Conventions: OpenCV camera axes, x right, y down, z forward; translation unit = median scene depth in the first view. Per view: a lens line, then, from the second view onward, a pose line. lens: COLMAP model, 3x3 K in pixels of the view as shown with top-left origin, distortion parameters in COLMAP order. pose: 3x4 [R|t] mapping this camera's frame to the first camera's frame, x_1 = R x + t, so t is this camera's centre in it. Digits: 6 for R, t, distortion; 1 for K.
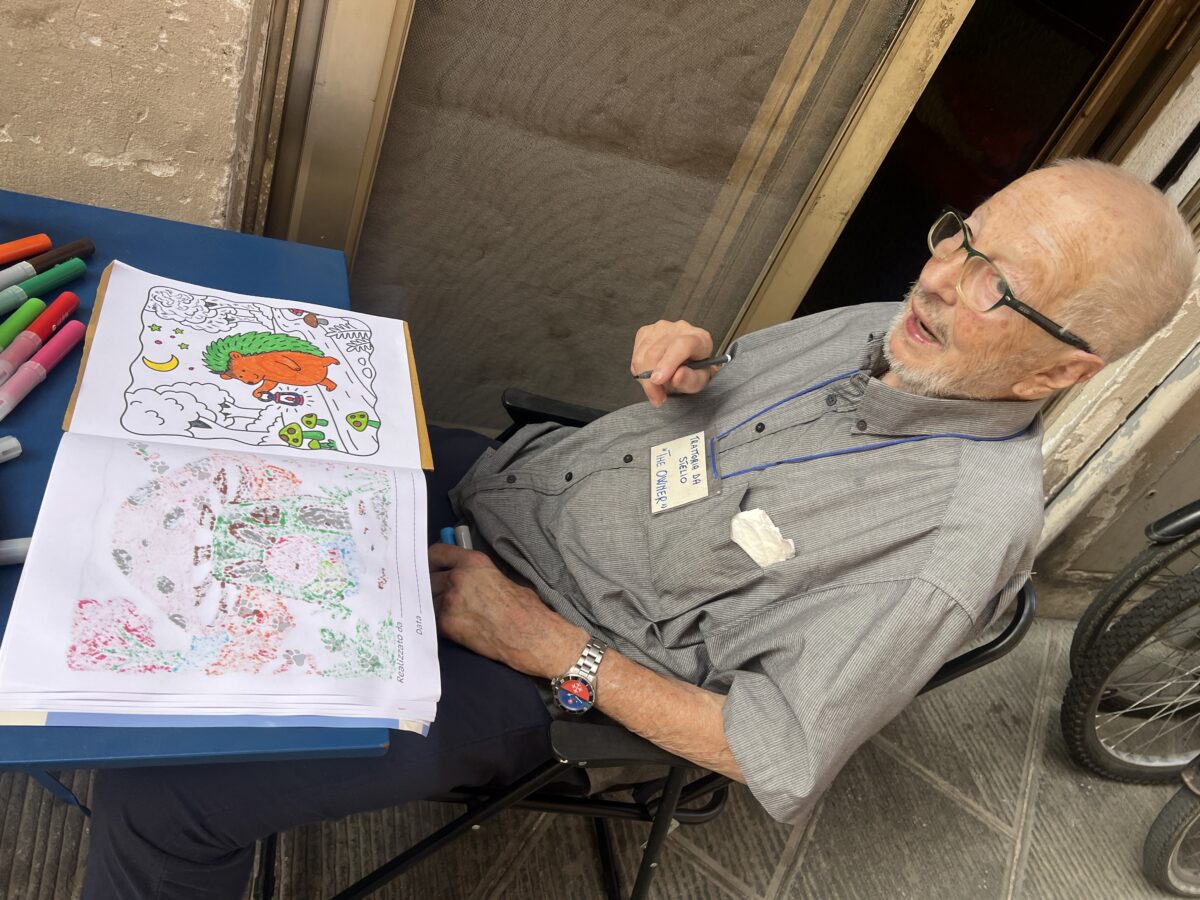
lens RADIAL K [[931.4, 0, 609.2], [0, 931.4, 448.2], [0, 0, 1]] dist [0.030533, -0.051777]
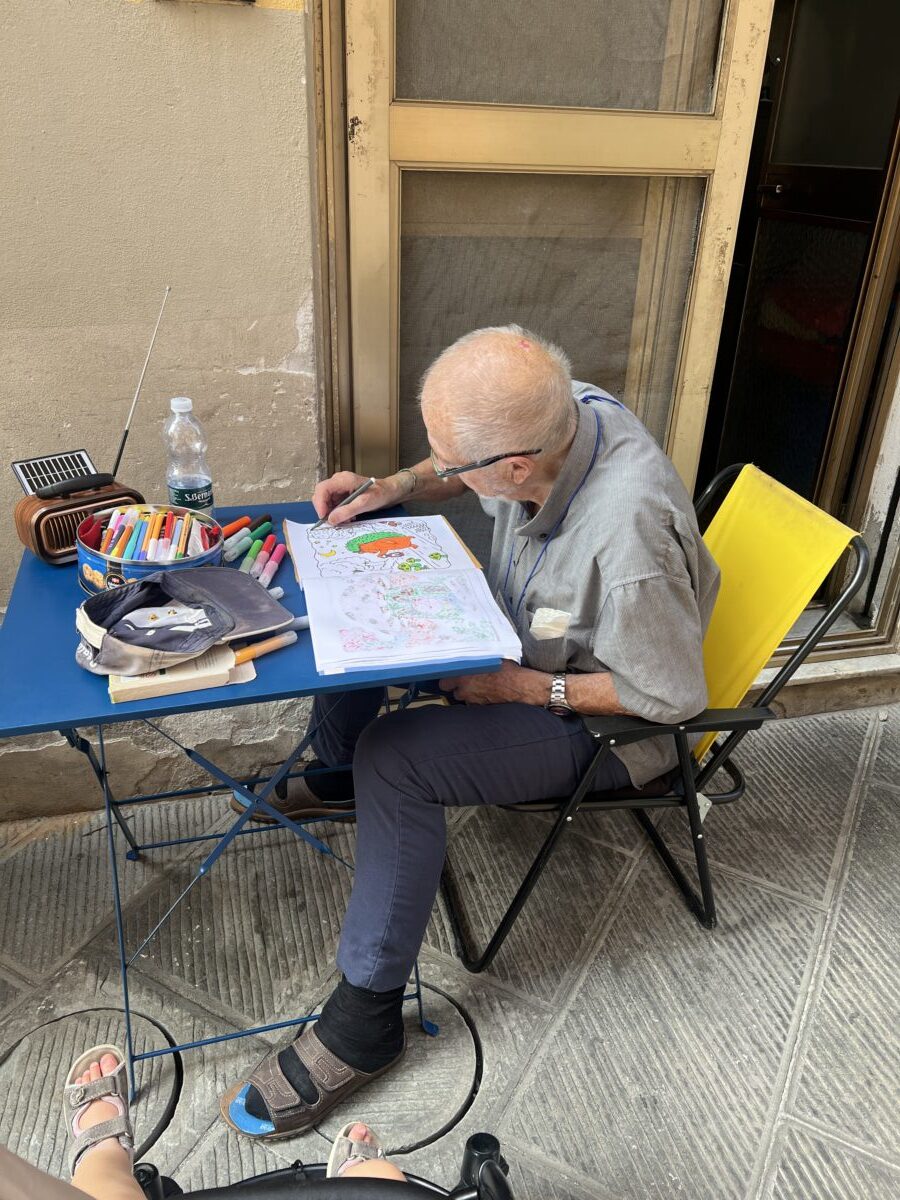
lens RADIAL K [[931.4, 0, 447.4], [0, 931.4, 606.0], [0, 0, 1]] dist [0.030533, -0.051777]
pose [[0.945478, -0.291476, -0.145303, -0.017679], [0.257898, 0.942507, -0.212528, 0.363688], [0.198896, 0.163467, 0.966291, -0.559882]]
